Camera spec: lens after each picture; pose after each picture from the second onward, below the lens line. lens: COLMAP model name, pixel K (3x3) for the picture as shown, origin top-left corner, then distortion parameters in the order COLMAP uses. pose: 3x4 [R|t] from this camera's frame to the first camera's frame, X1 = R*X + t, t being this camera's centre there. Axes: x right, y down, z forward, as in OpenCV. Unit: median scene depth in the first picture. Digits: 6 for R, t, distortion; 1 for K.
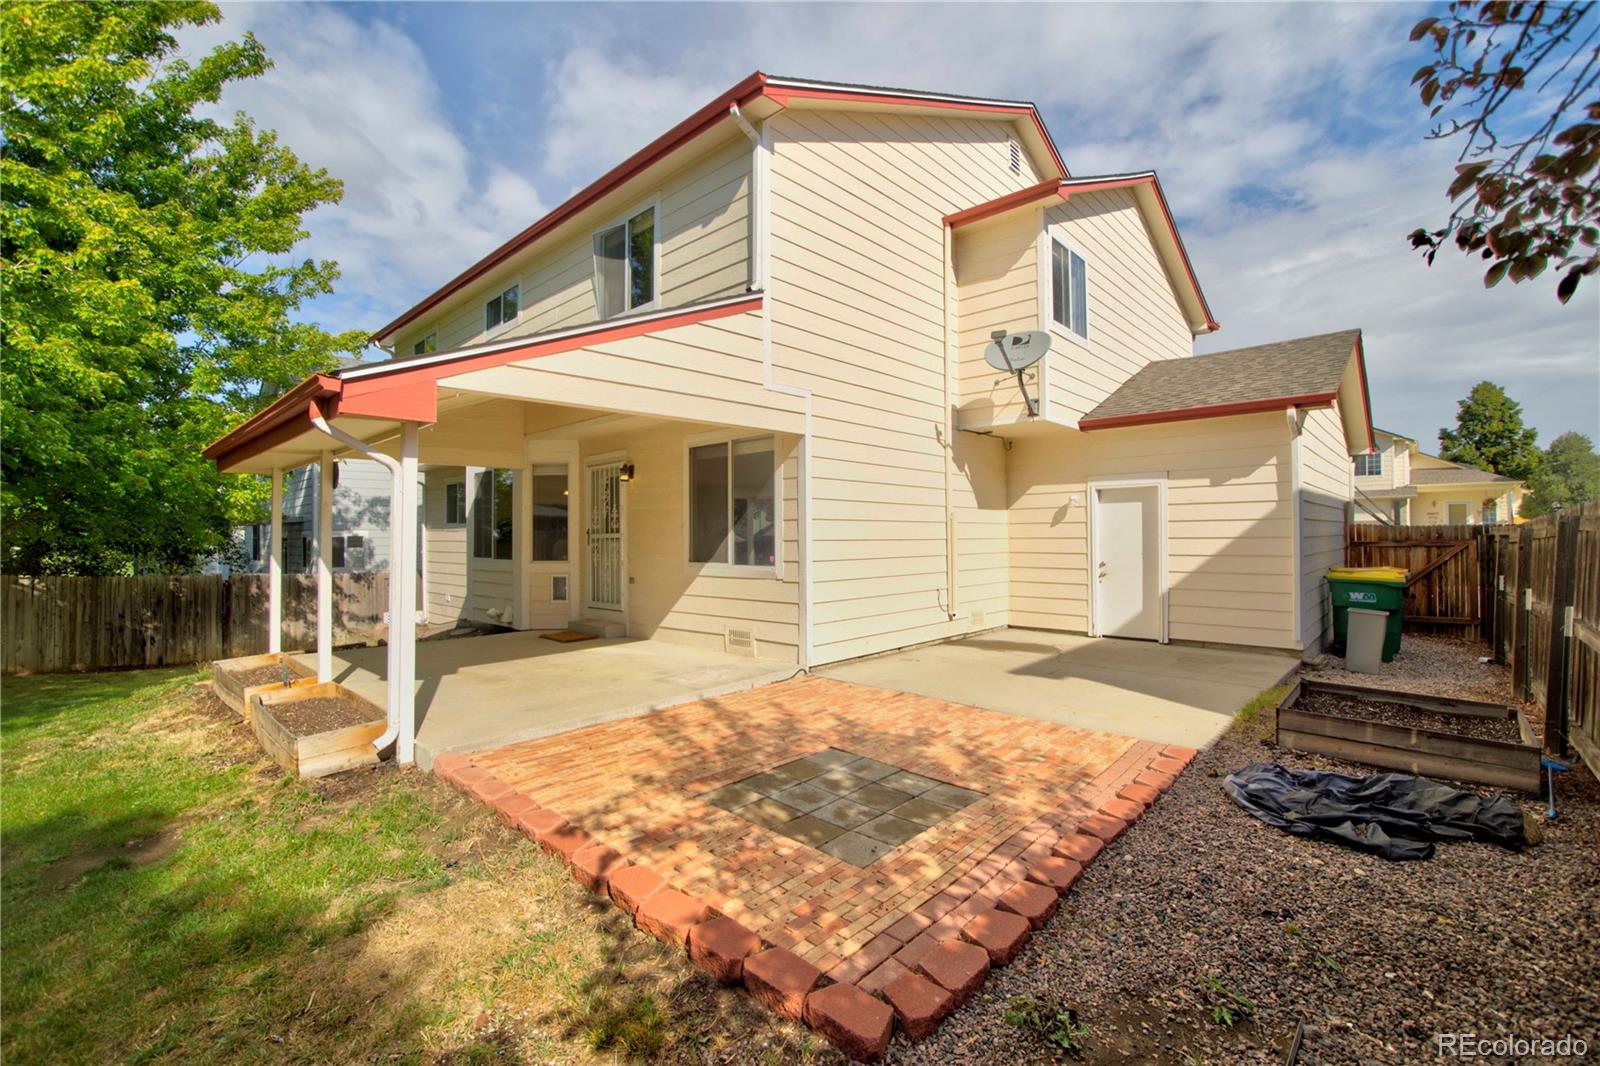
lens RADIAL K [[682.7, 0, 827.9], [0, 682.7, 528.2], [0, 0, 1]] dist [-0.013791, 0.004092]
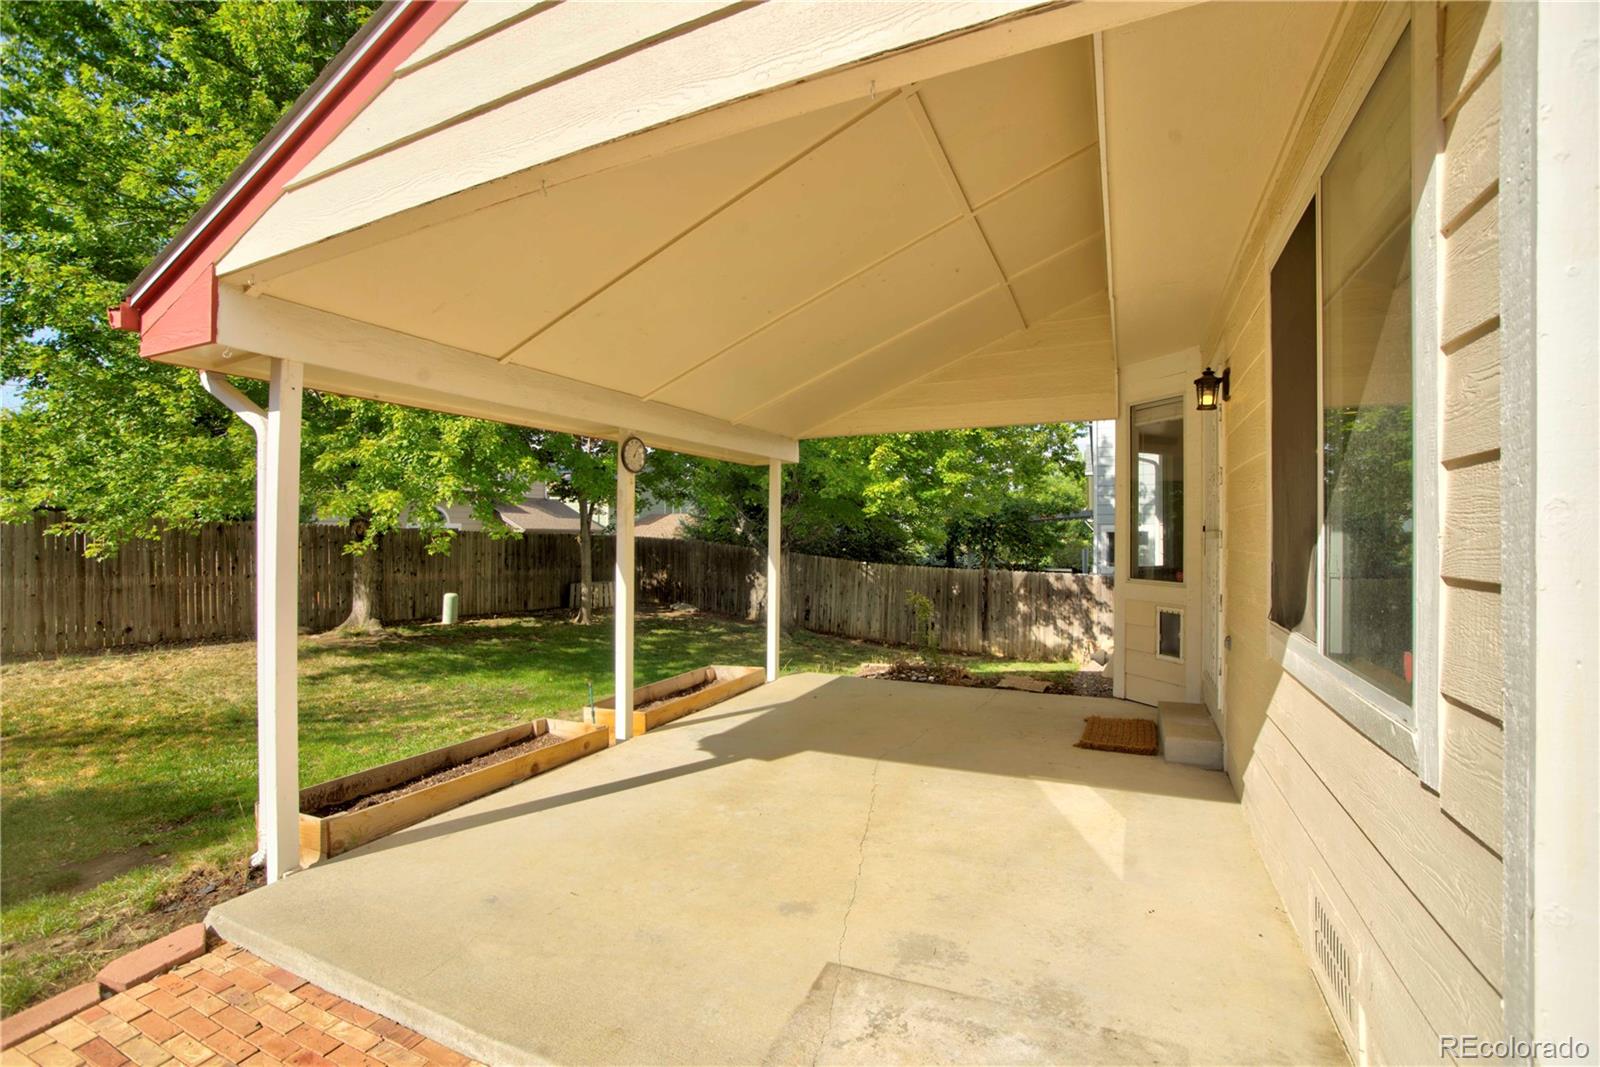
lens RADIAL K [[682.7, 0, 793.7], [0, 682.7, 537.9], [0, 0, 1]] dist [-0.013791, 0.004092]
pose [[0.263341, 0.001903, -0.964701, 0.115150], [0.021642, 0.999735, 0.007880, 0.005904], [0.964460, -0.022953, 0.263230, 1.498548]]
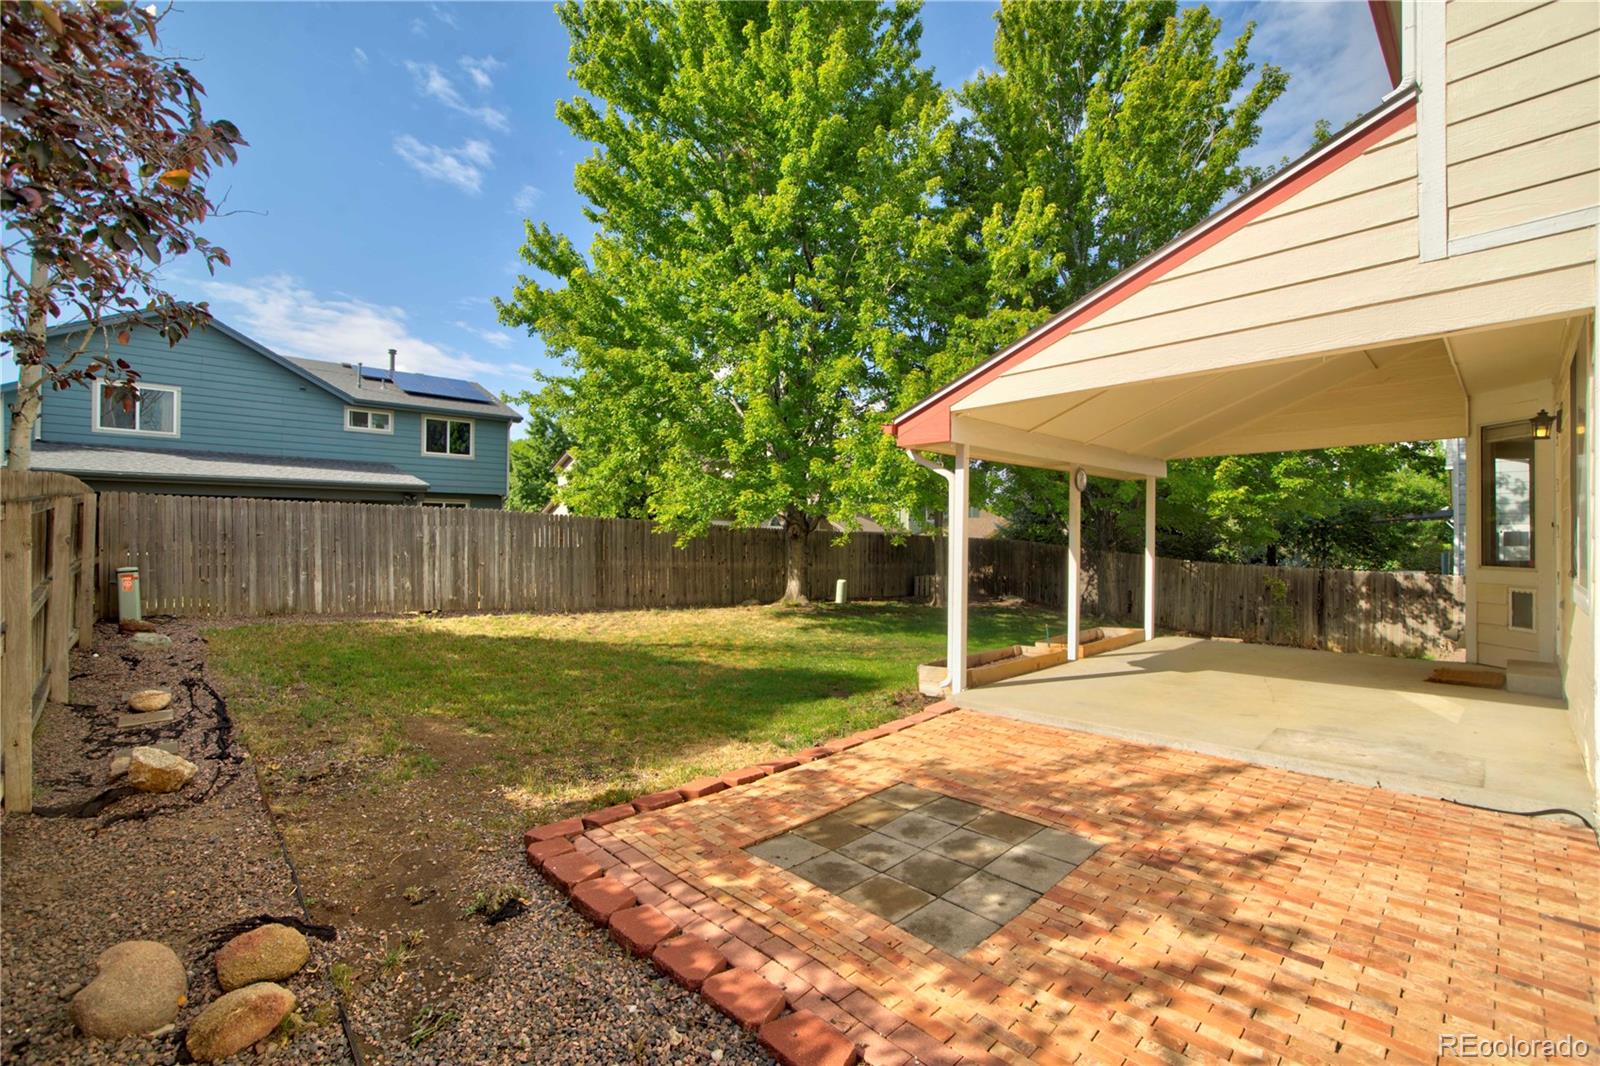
lens RADIAL K [[682.7, 0, 802.2], [0, 682.7, 543.5], [0, 0, 1]] dist [-0.013791, 0.004092]
pose [[-0.091577, 0.002725, -0.995794, 0.856254], [0.022395, 0.999749, 0.000677, 0.020110], [0.995546, -0.022239, -0.091615, 0.940960]]
